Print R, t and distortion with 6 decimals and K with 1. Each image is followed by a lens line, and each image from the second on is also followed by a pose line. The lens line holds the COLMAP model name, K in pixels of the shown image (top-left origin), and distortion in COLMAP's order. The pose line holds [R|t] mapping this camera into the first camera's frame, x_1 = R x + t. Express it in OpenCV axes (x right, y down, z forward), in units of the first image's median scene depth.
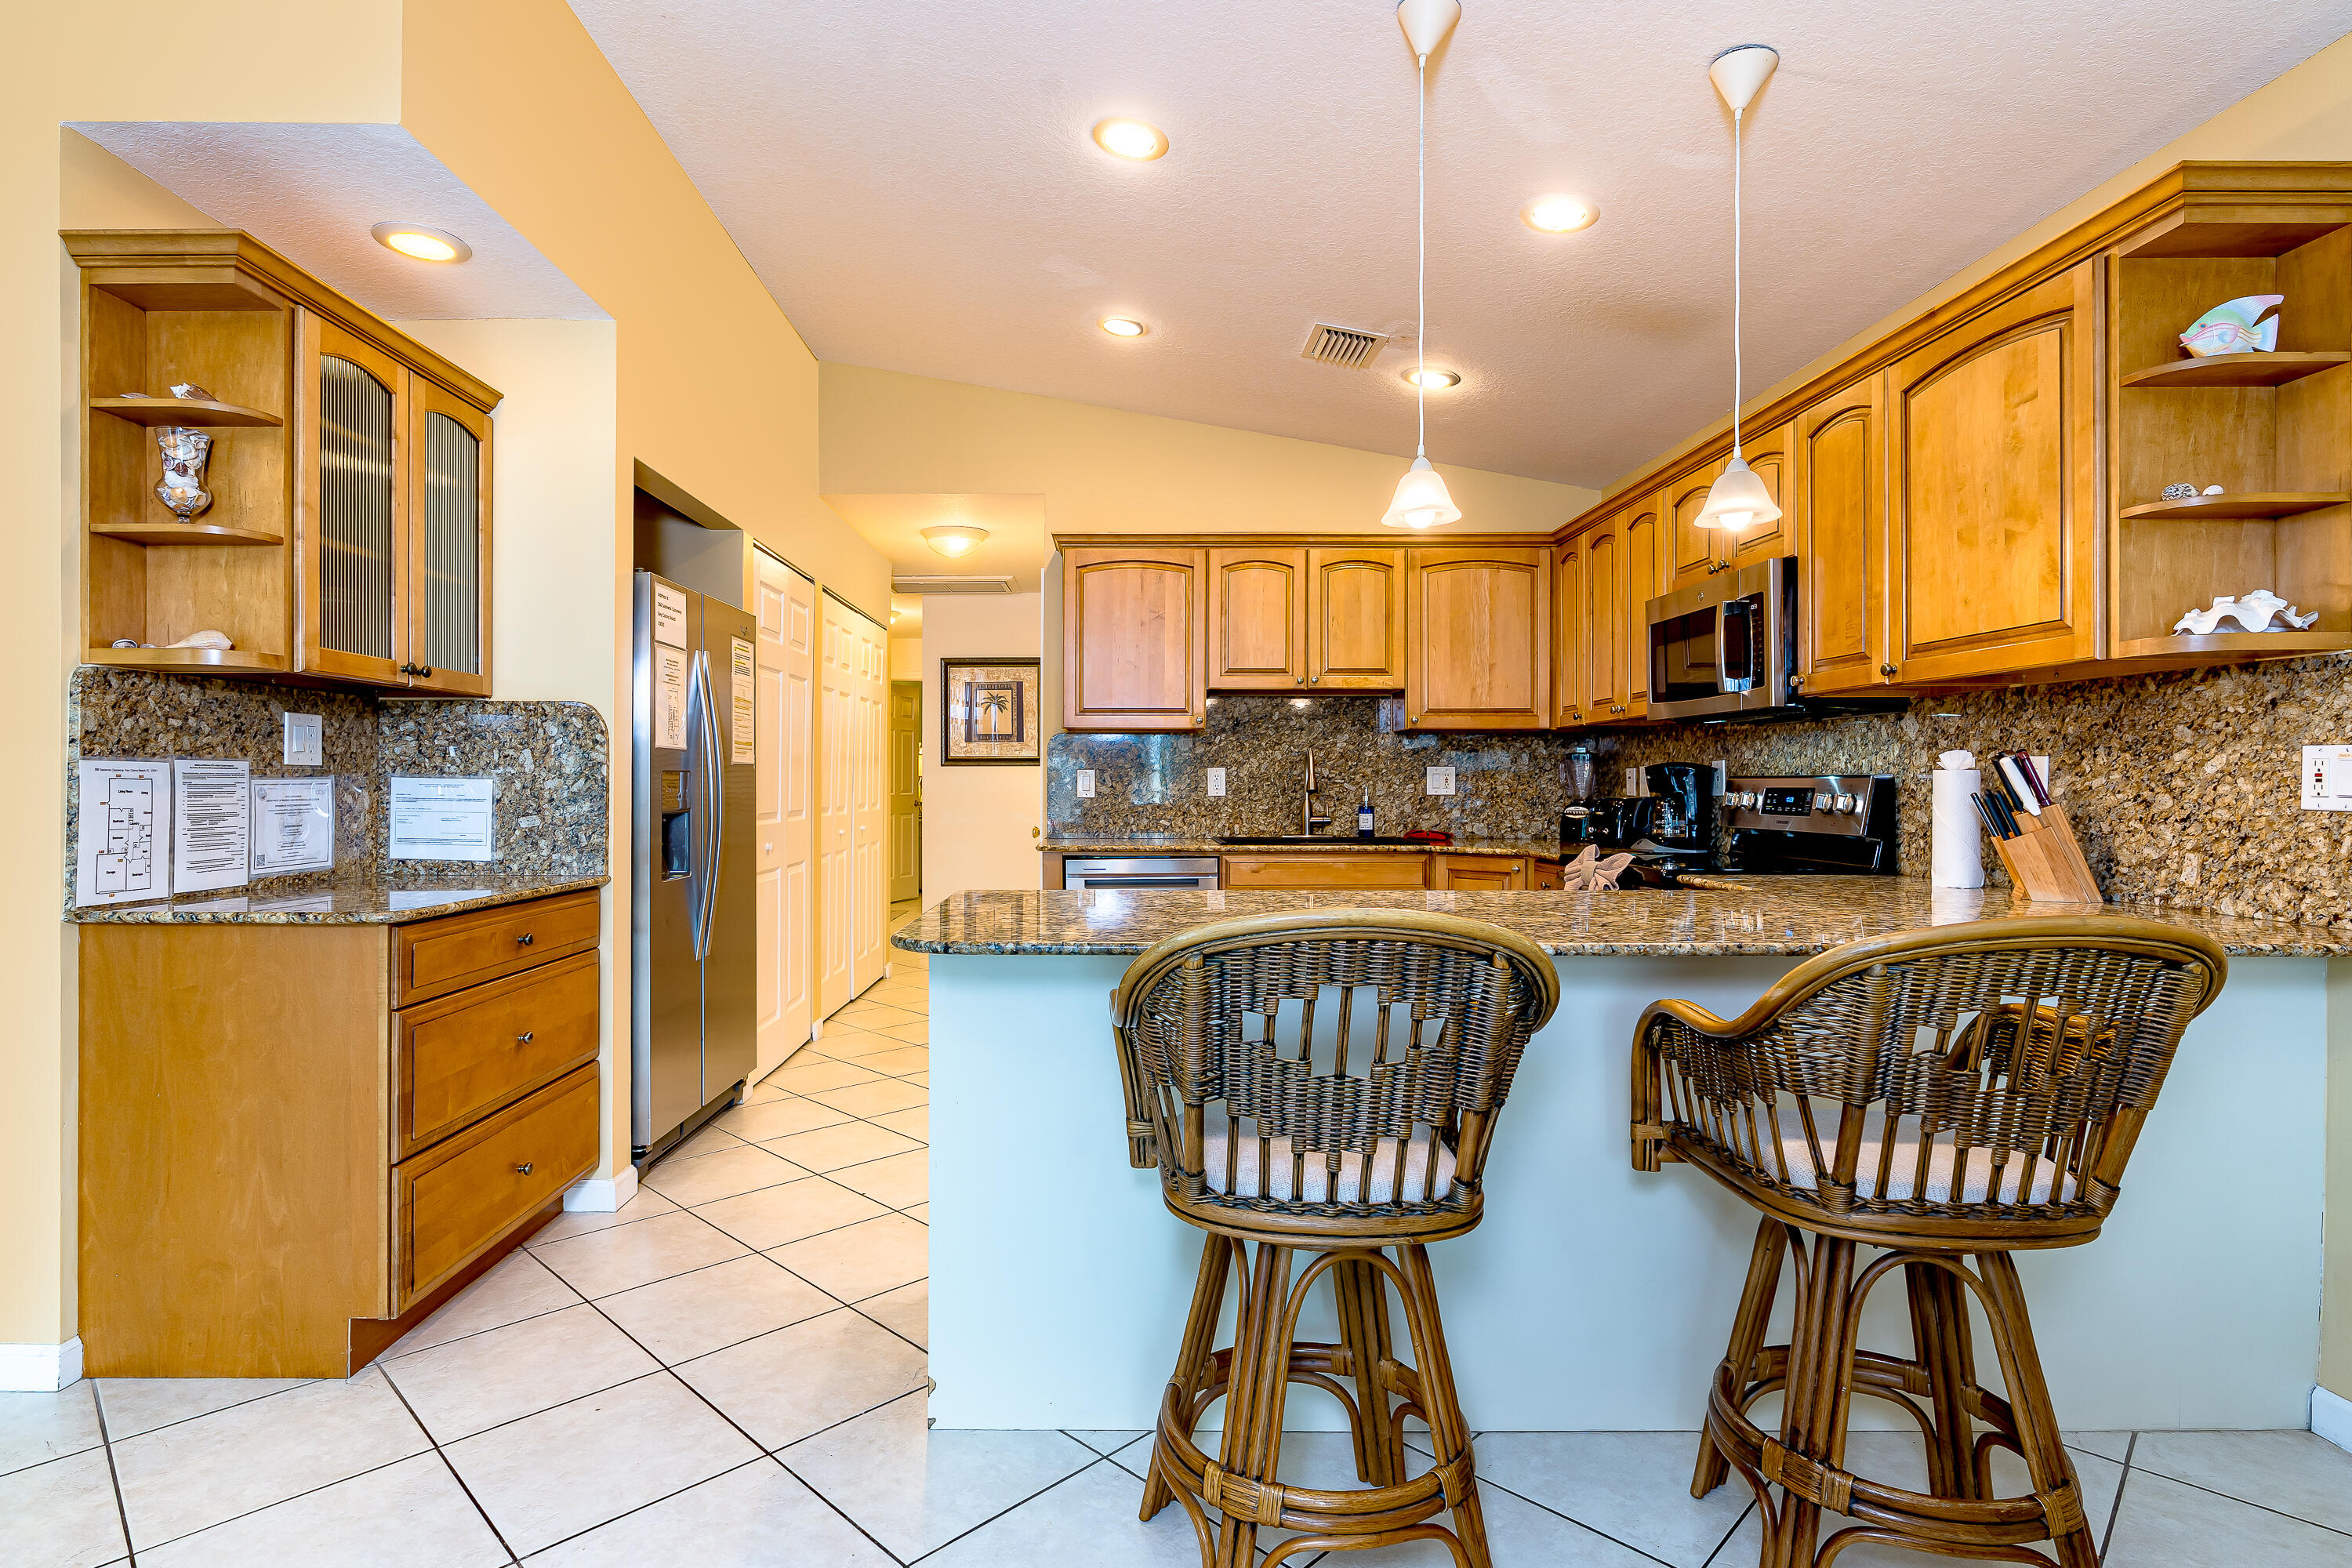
lens RADIAL K [[1179.7, 0, 1112.1], [0, 1179.7, 757.6], [0, 0, 1]] dist [0.002165, 0.000721]
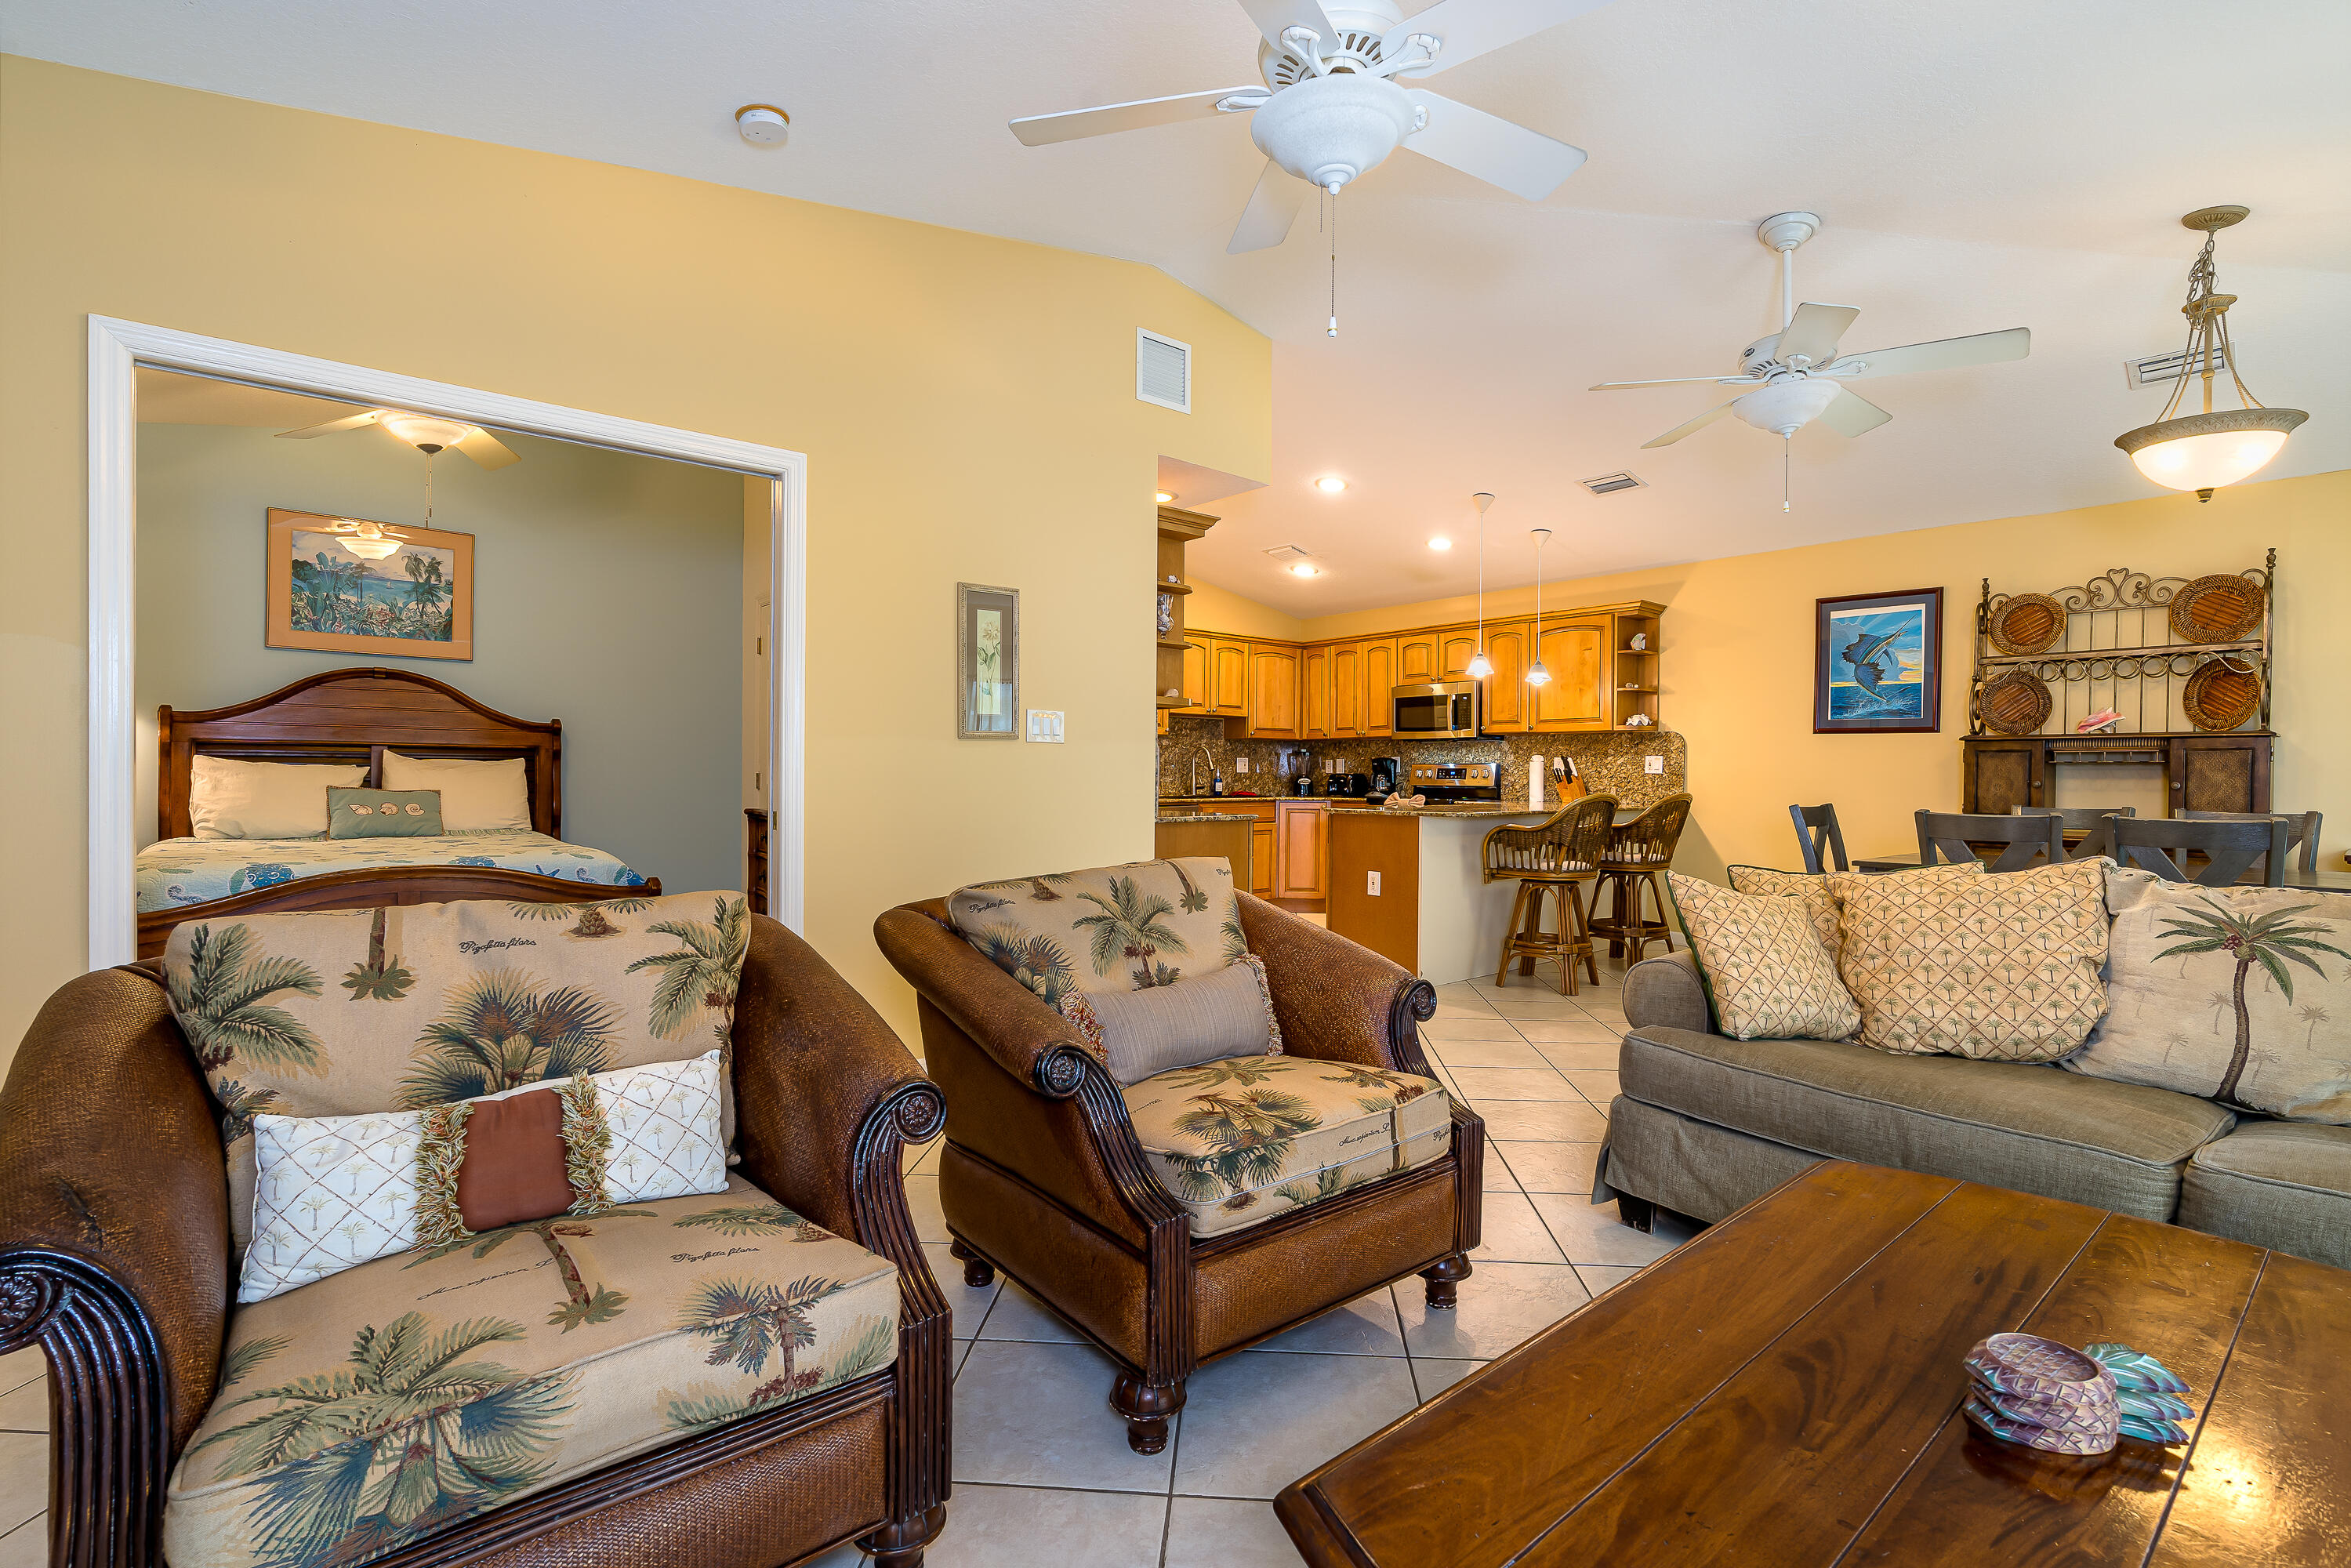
lens RADIAL K [[1079.1, 0, 1177.4], [0, 1079.1, 776.2], [0, 0, 1]] dist [-0.001781, 0.001055]
pose [[0.750794, 0.003800, 0.660525, -1.766952], [-0.020003, 0.999656, 0.016986, 0.018480], [-0.660233, -0.025965, 0.750612, -0.435185]]
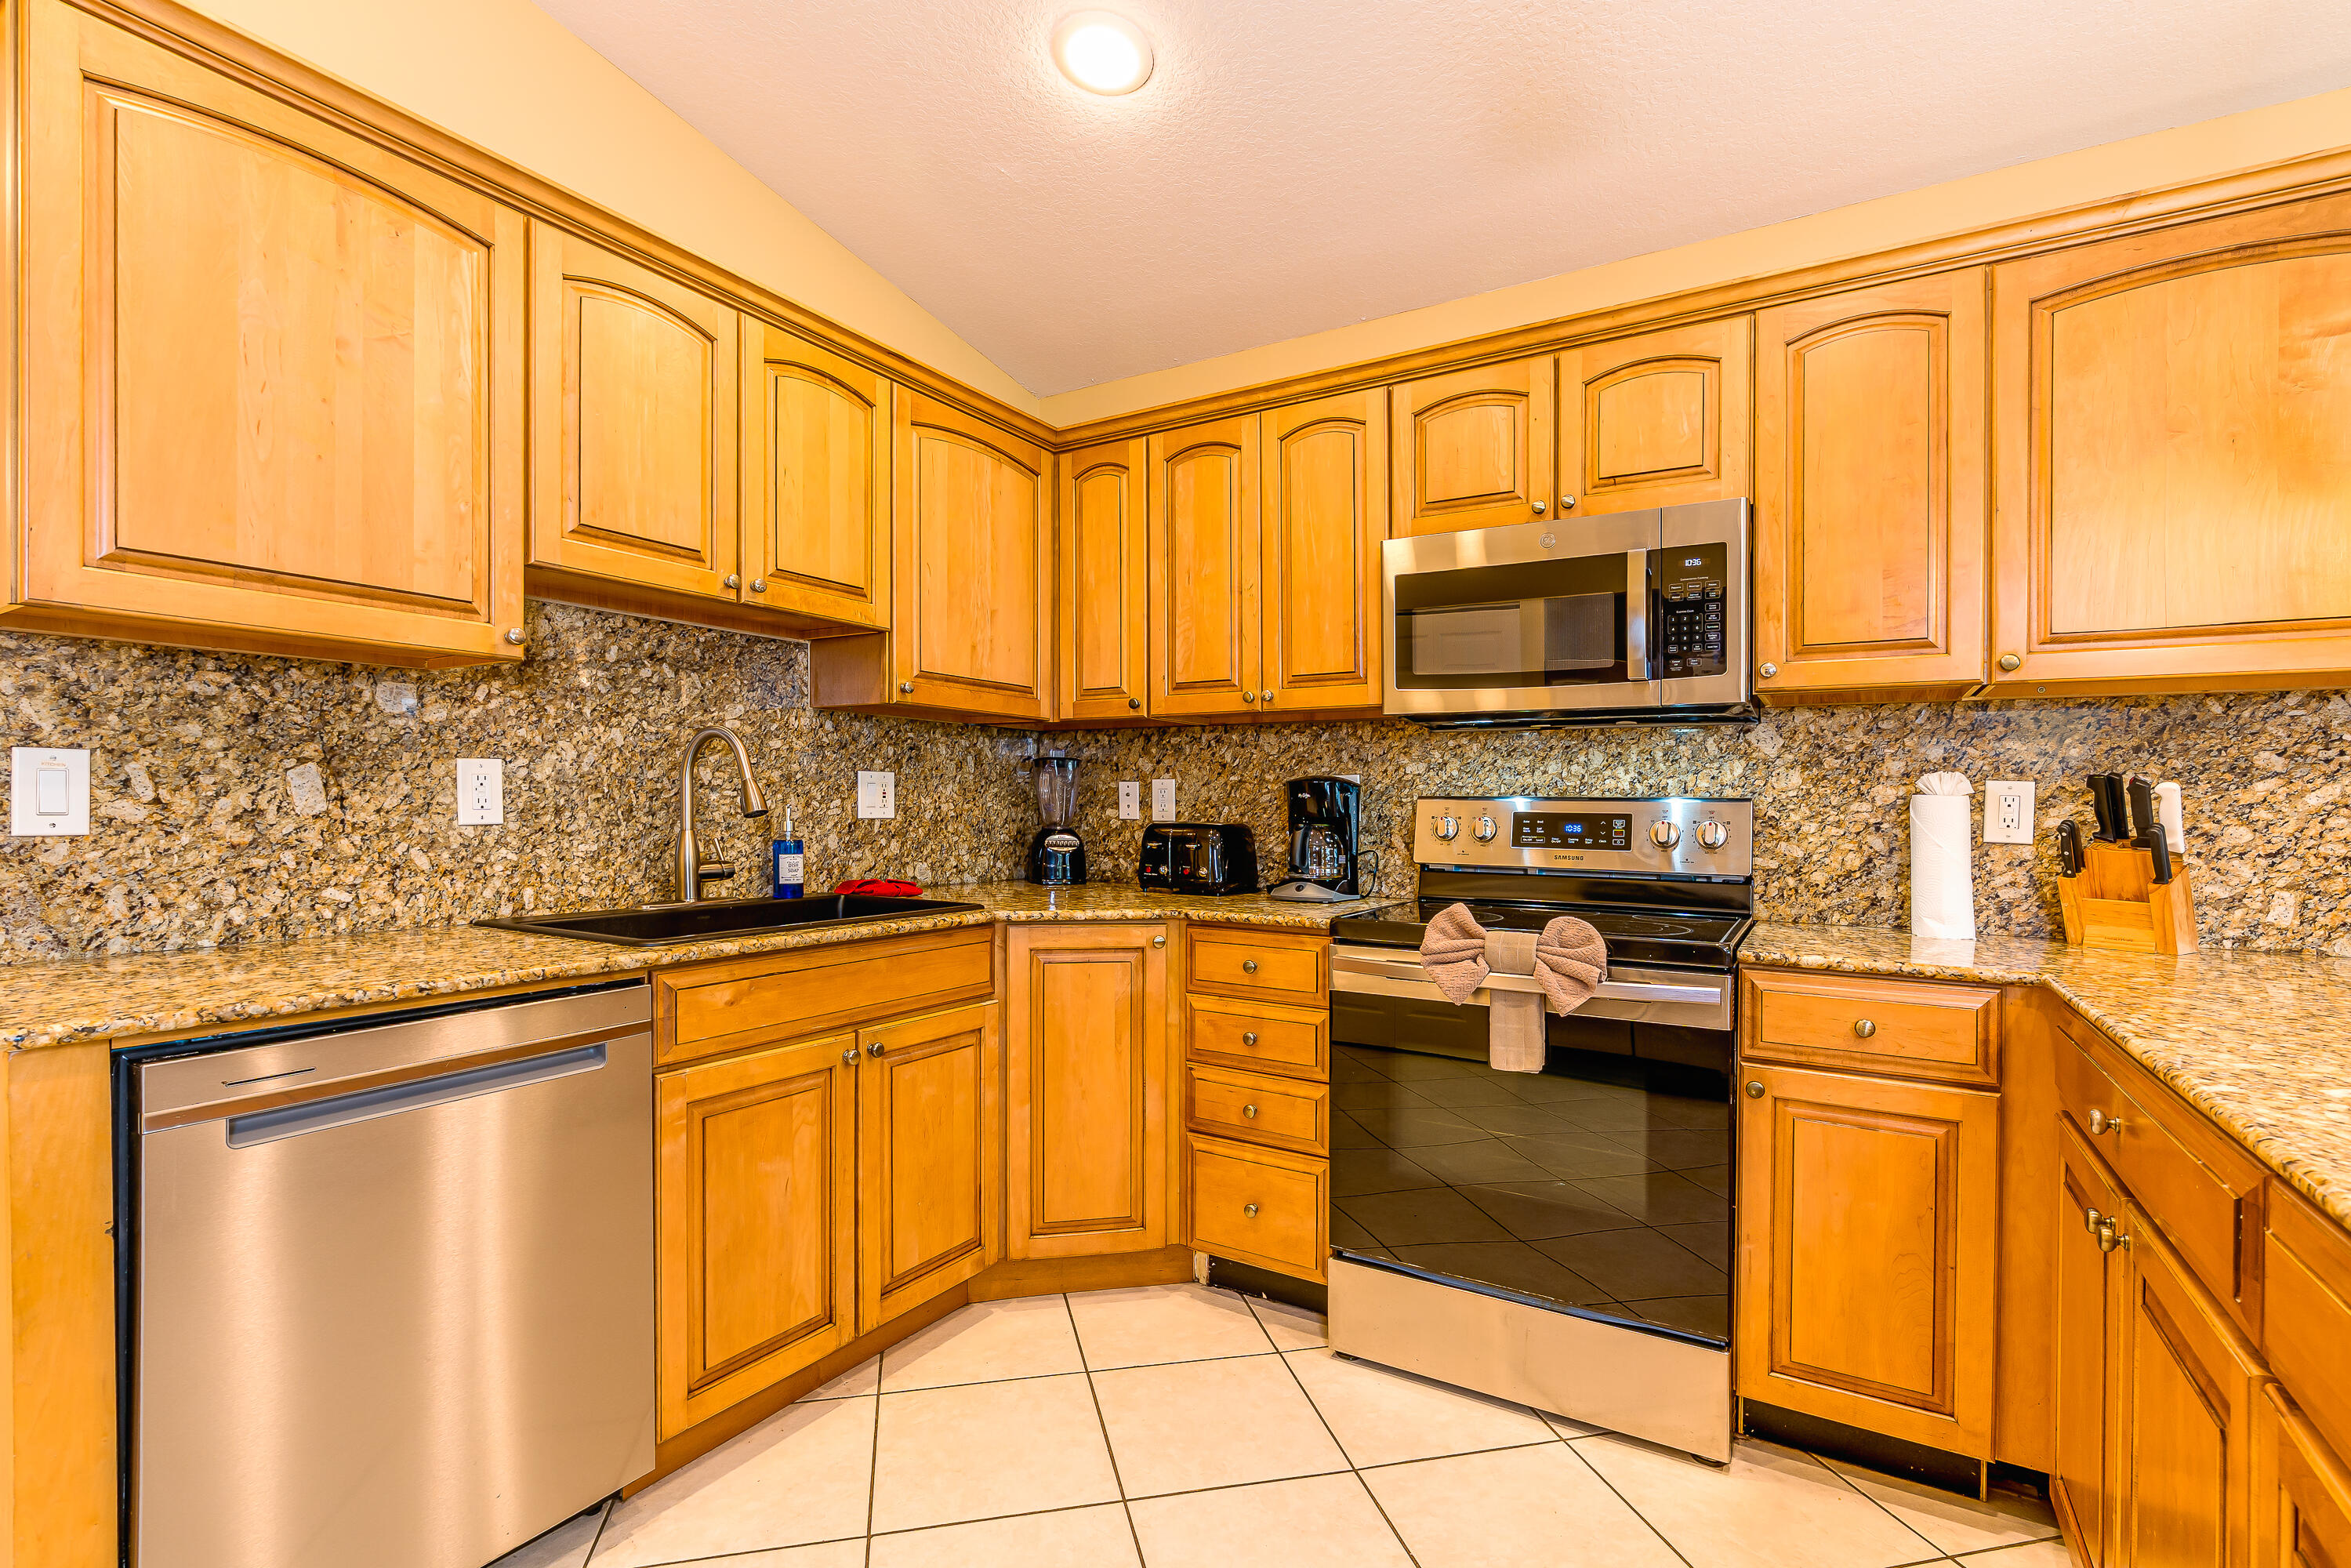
lens RADIAL K [[1079.1, 0, 1171.4], [0, 1079.1, 822.6], [0, 0, 1]] dist [-0.001781, 0.001055]
pose [[0.518026, -0.010119, 0.855305, -0.215759], [-0.030079, 0.999096, 0.030038, 0.023443], [-0.854836, -0.041288, 0.517254, 1.091681]]
